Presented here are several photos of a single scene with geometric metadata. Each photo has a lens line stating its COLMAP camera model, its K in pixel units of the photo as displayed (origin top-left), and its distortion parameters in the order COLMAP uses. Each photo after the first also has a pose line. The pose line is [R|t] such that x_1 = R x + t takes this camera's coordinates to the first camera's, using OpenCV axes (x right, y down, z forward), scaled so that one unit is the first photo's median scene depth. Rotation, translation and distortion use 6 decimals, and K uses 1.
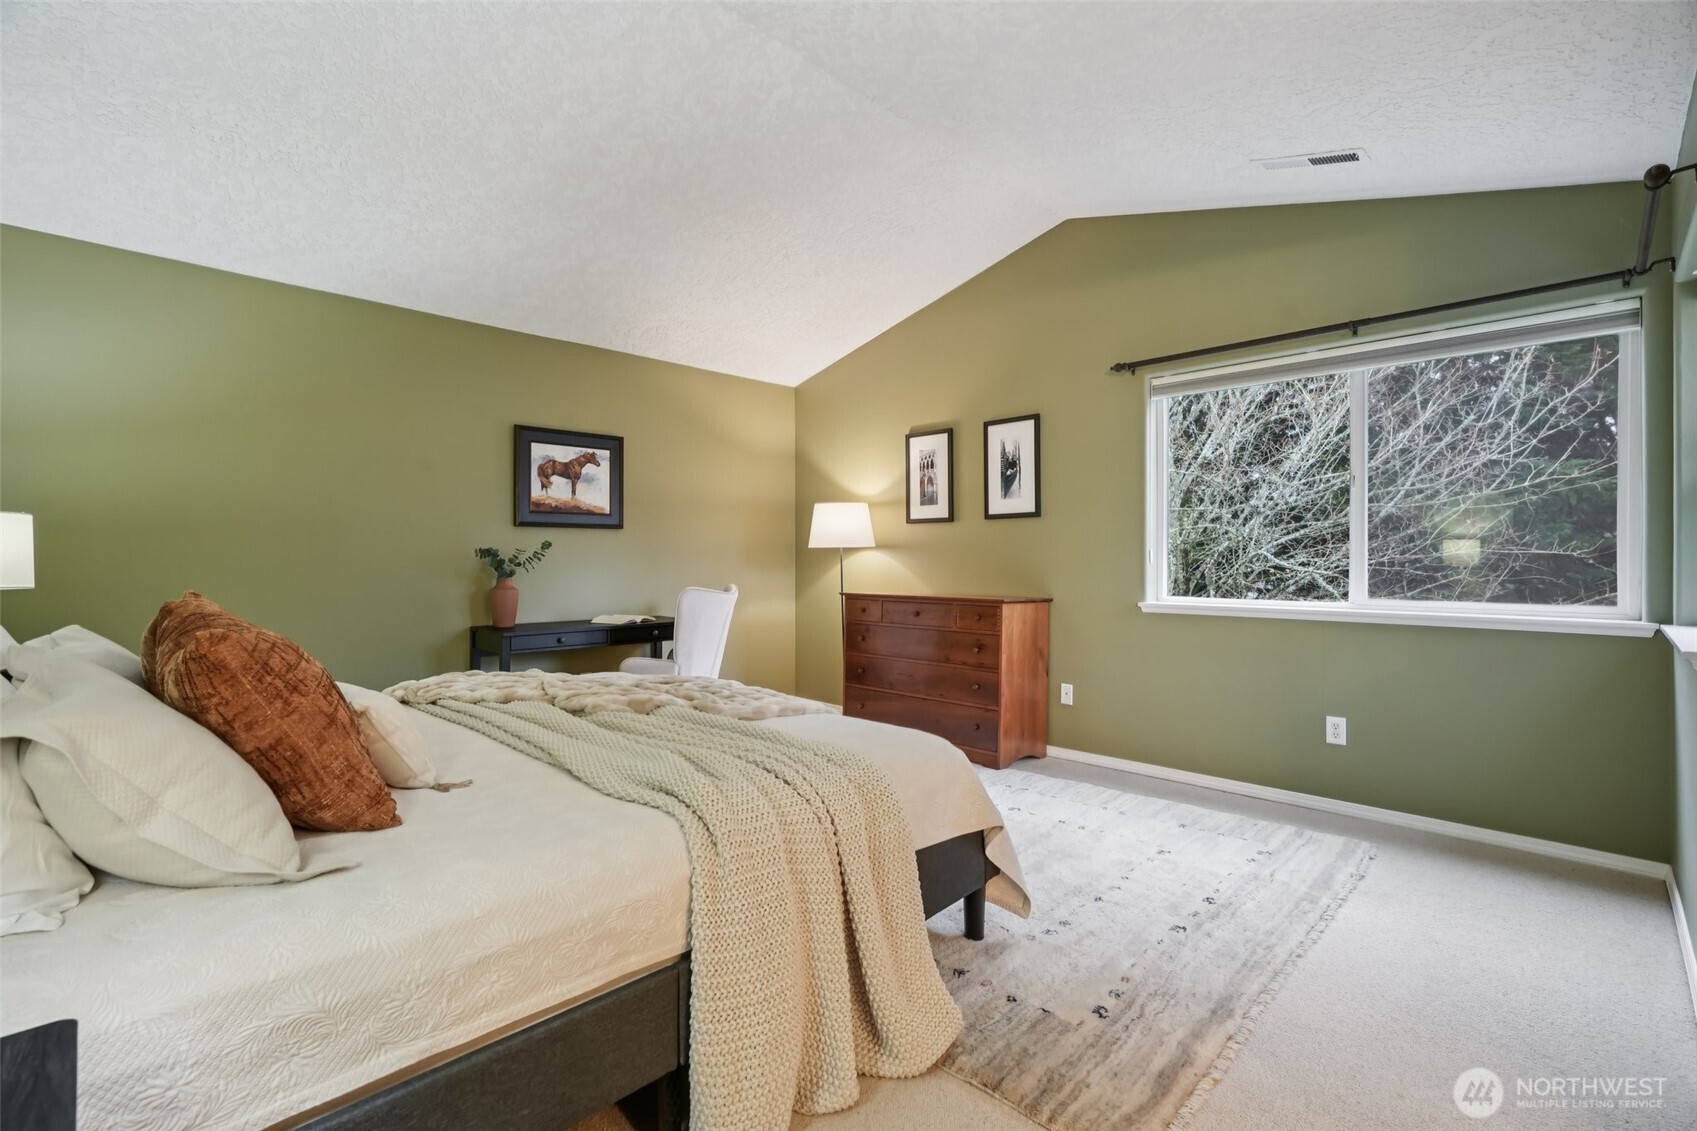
lens RADIAL K [[763.7, 0, 843.4], [0, 763.7, 559.0], [0, 0, 1]] dist [-0.004697, 0.000238]
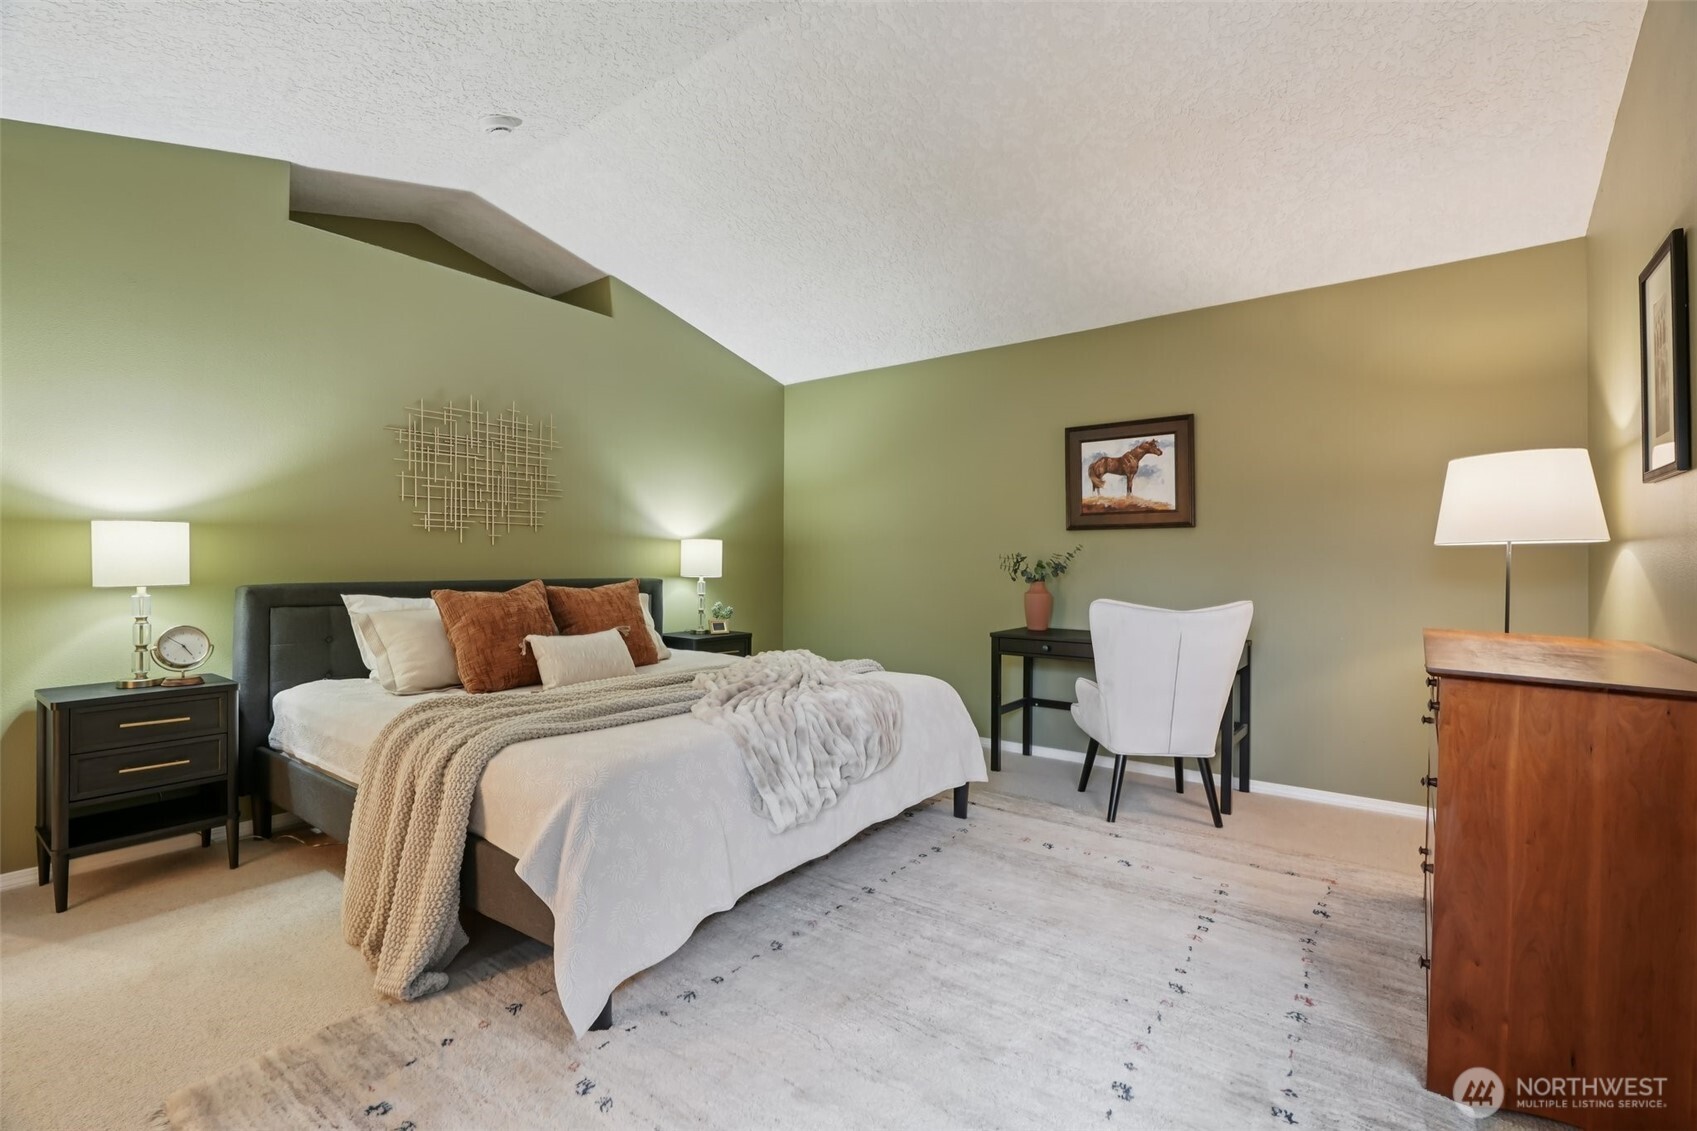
lens RADIAL K [[763.7, 0, 843.4], [0, 763.7, 559.0], [0, 0, 1]] dist [-0.004697, 0.000238]
pose [[0.122816, -0.009990, -0.992379, 0.490384], [-0.014210, 0.999829, -0.011824, 0.009193], [0.992328, 0.015553, 0.122653, 0.565071]]
